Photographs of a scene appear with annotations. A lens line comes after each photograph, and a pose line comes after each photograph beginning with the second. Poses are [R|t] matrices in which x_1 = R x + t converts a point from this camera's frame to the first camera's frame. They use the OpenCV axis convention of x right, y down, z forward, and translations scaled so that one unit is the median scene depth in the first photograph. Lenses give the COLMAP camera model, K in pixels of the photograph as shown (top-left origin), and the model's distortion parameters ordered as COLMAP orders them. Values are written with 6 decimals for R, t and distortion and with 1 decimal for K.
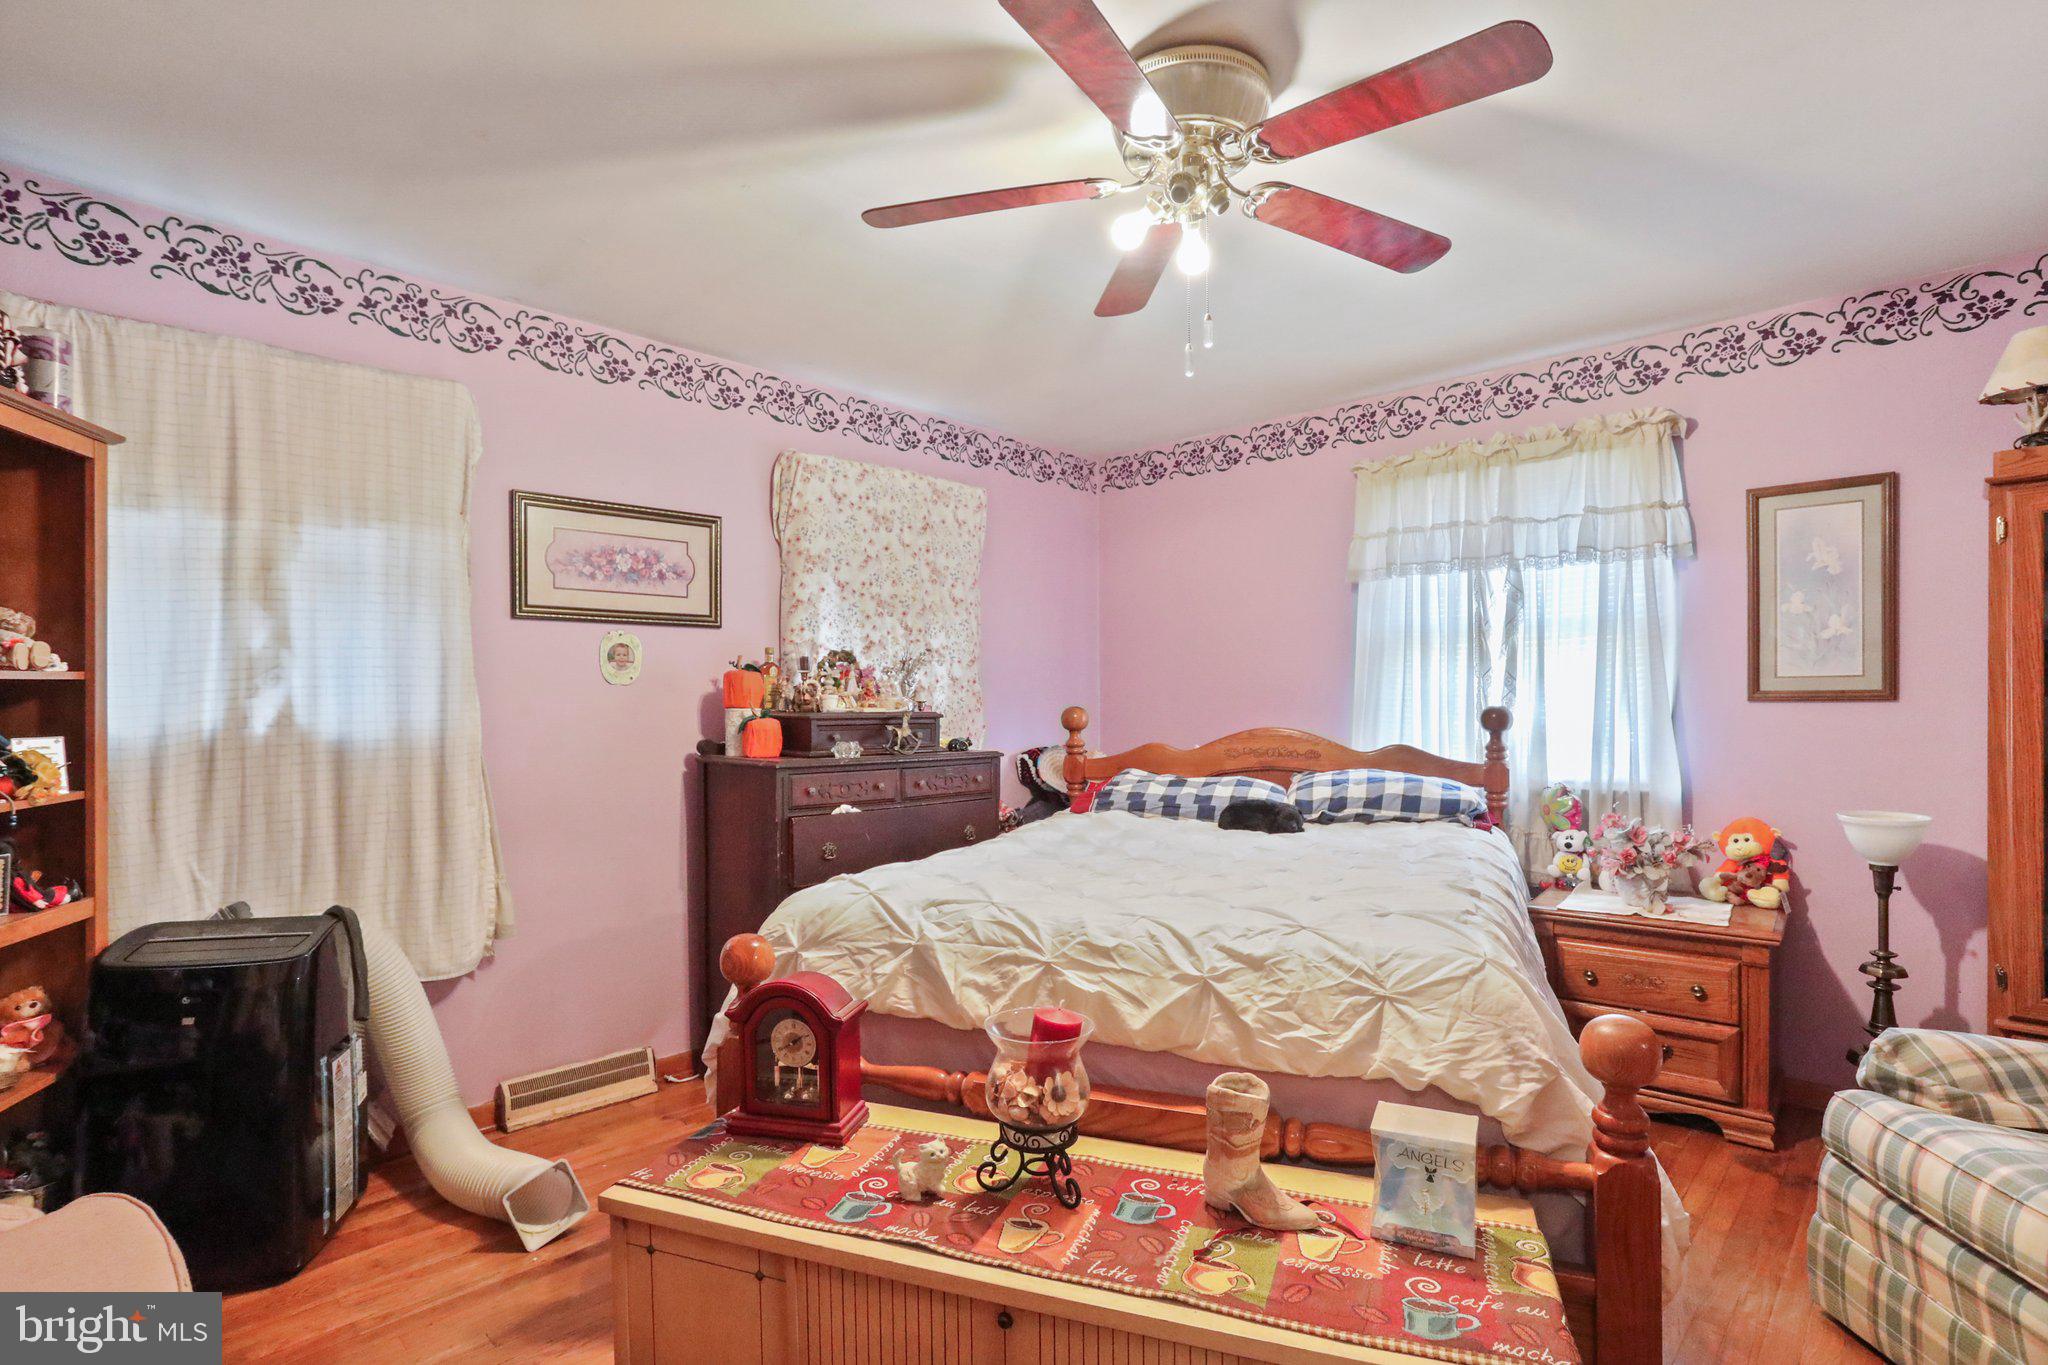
lens RADIAL K [[993.8, 0, 1019.8], [0, 993.8, 695.6], [0, 0, 1]] dist [-0.027397, 0.001858]
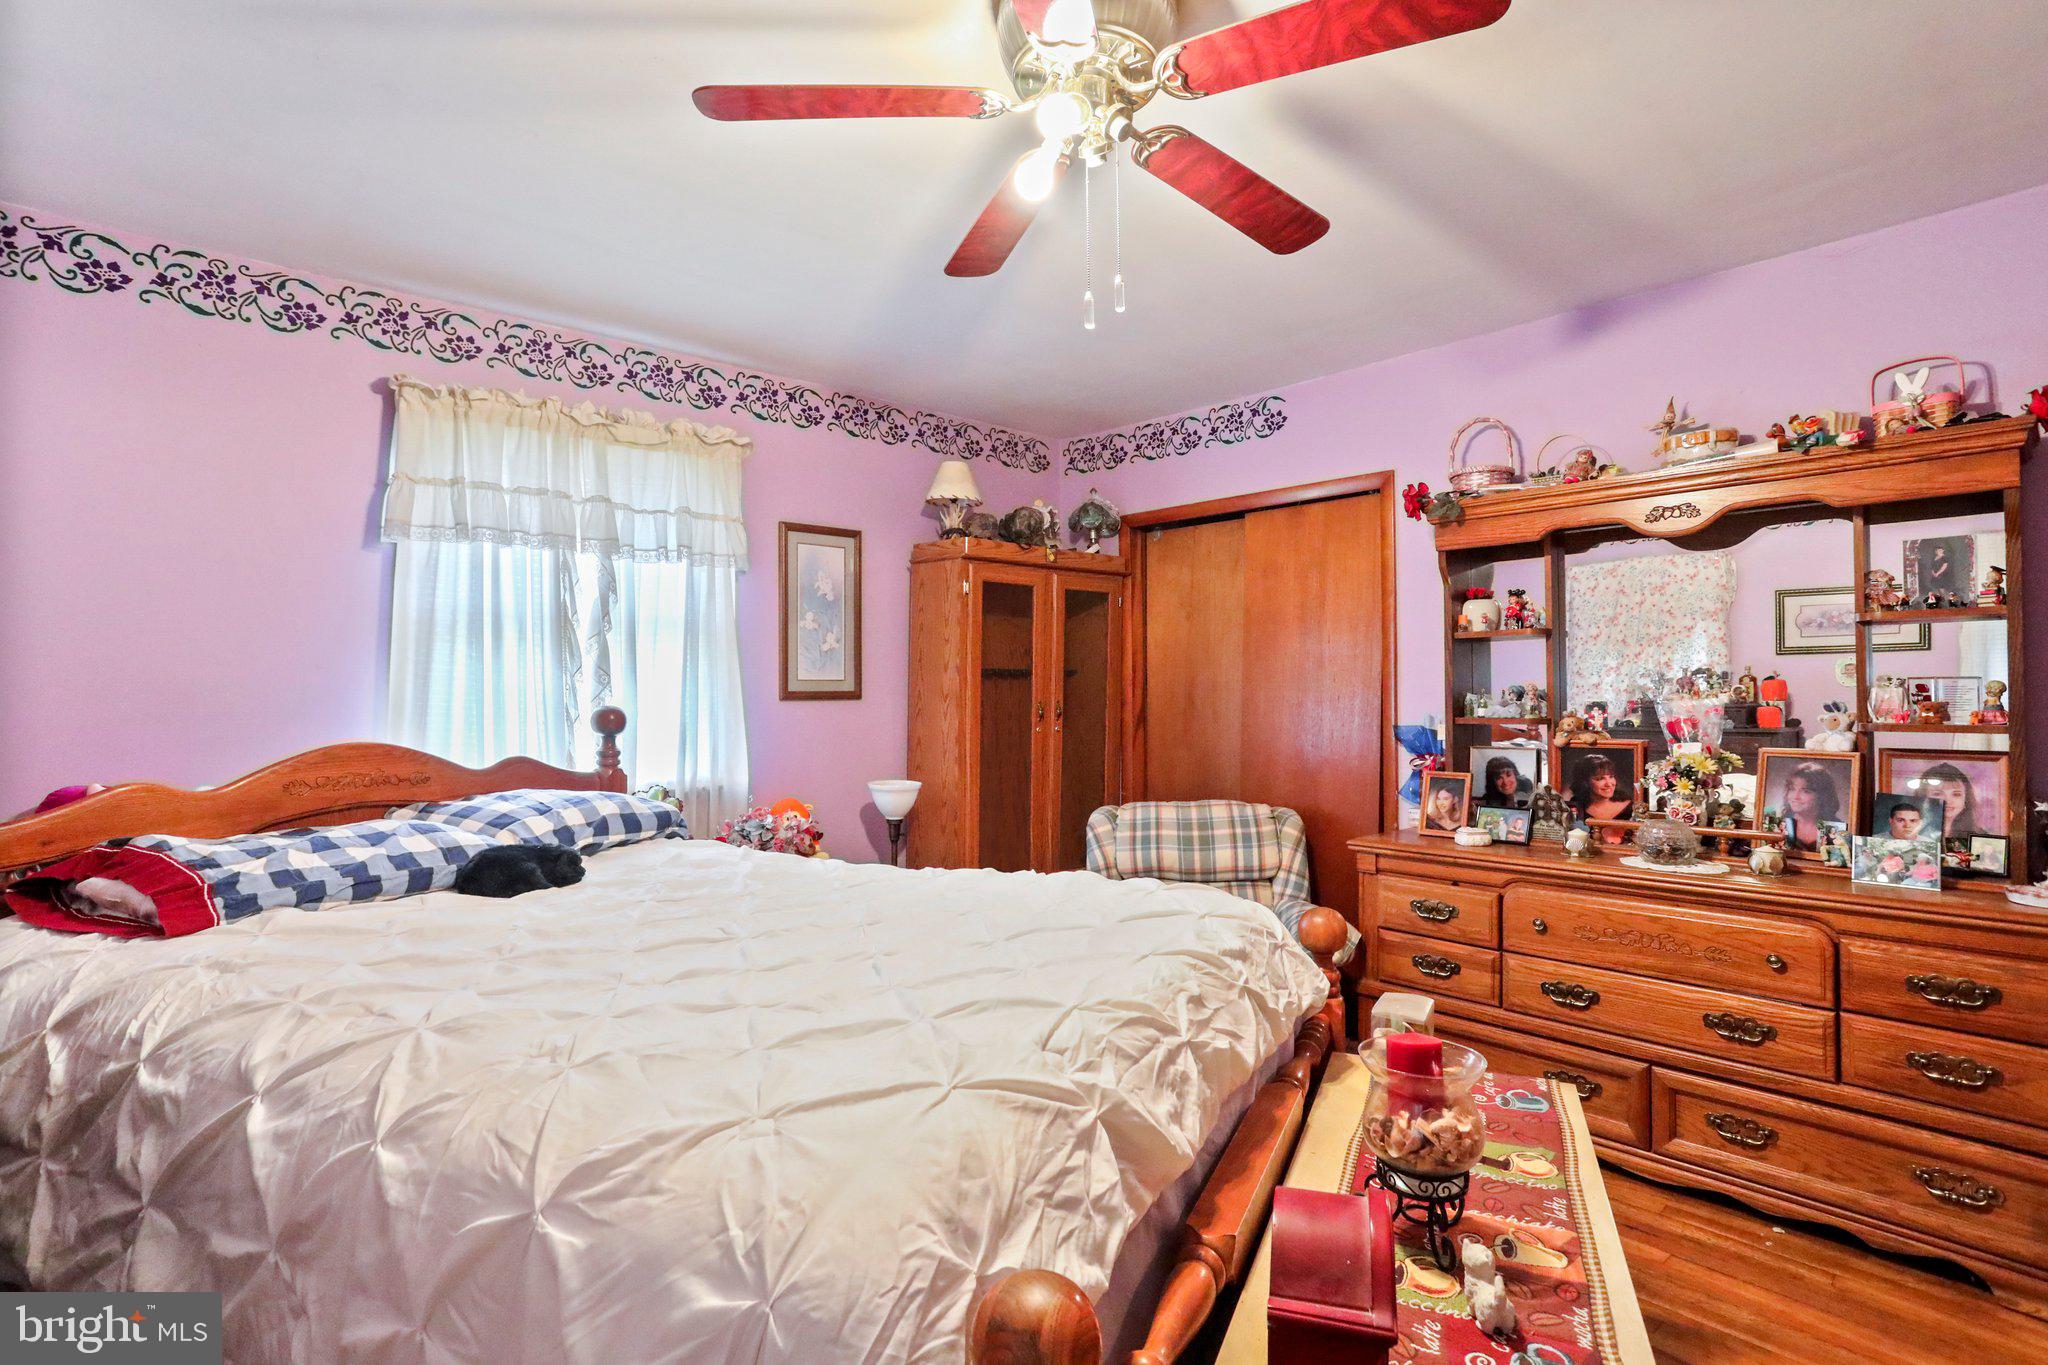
lens RADIAL K [[993.8, 0, 1019.6], [0, 993.8, 678.1], [0, 0, 1]] dist [-0.027397, 0.001858]
pose [[0.069921, 0.018838, 0.997375, -0.414696], [0.000891, 0.999820, -0.018946, 0.002426], [-0.997552, 0.002213, 0.069892, 0.597419]]
